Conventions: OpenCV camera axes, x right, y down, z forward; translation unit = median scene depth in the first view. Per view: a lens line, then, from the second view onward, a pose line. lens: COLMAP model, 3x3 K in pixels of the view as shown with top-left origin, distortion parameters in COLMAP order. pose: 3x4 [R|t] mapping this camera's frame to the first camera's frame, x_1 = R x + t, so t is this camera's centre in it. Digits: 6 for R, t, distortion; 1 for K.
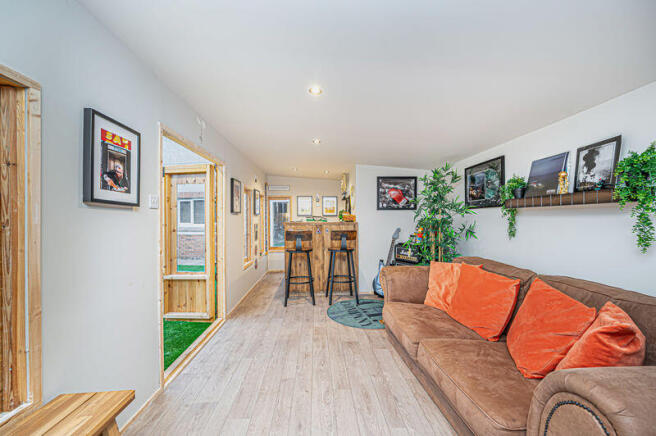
lens RADIAL K [[267.6, 0, 328.1], [0, 267.6, 219.4], [0, 0, 1]] dist [-0.001900, -0.000030]
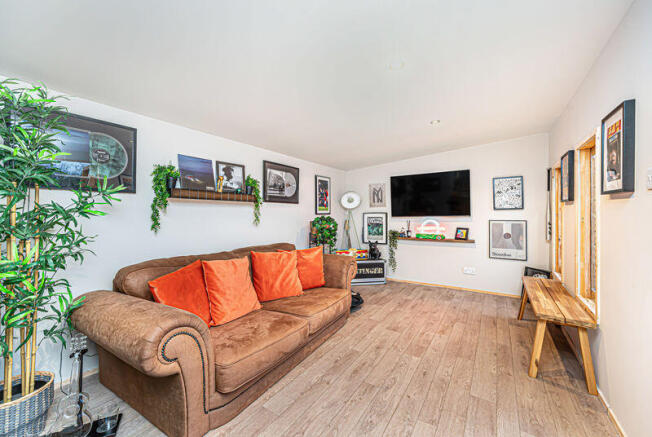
lens RADIAL K [[269.6, 0, 327.3], [0, 269.6, 213.9], [0, 0, 1]] dist [-0.001934, -0.000074]
pose [[-0.824375, 0.001018, 0.566043, -0.370888], [-0.000886, 0.999995, -0.003088, 0.021628], [-0.566043, -0.003047, -0.824370, 1.917182]]
